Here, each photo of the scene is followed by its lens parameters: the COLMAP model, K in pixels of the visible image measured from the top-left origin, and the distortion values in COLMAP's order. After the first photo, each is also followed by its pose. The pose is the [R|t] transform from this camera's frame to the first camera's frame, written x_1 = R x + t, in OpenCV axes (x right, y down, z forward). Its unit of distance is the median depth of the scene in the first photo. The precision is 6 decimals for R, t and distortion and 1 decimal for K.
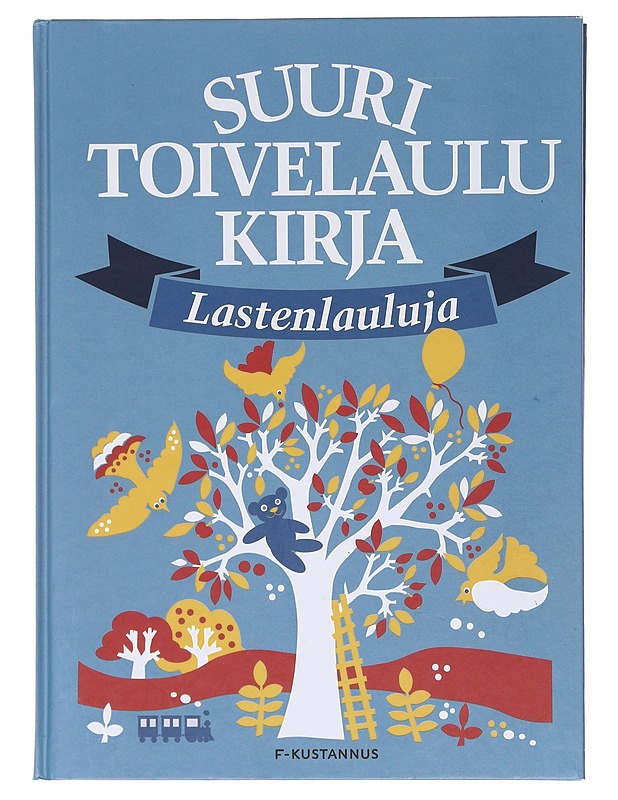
lens RADIAL K [[2564.7, 0, 318.6], [0, 2564.7, 393.5], [0, 0, 1]] dist [0.737373, 0.000000]
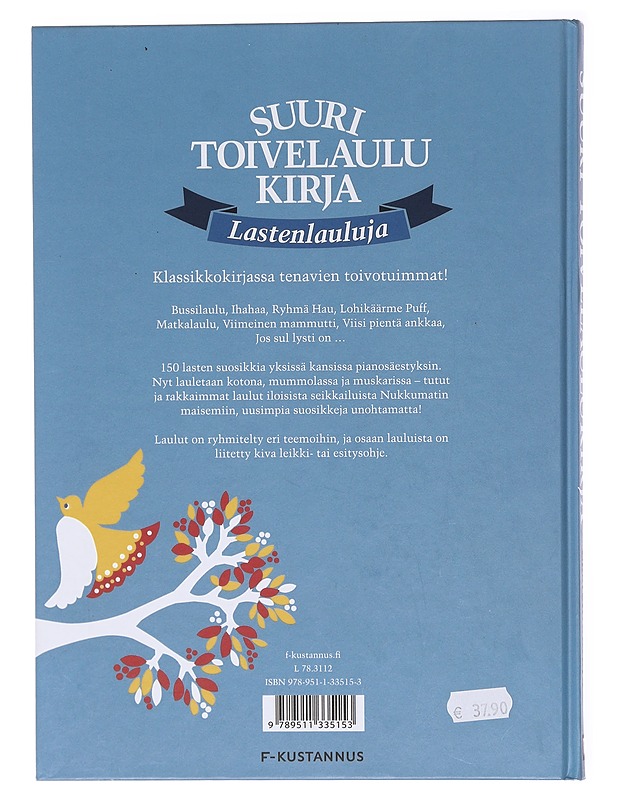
lens RADIAL K [[2564.7, 0, 297.0], [0, 2564.7, 445.6], [0, 0, 1]] dist [0.737373, 0.000000]
pose [[0.999996, -0.000914, -0.002694, -0.003579], [0.000964, 0.999832, 0.018317, 0.098931], [0.002677, -0.018319, 0.999829, -0.975759]]
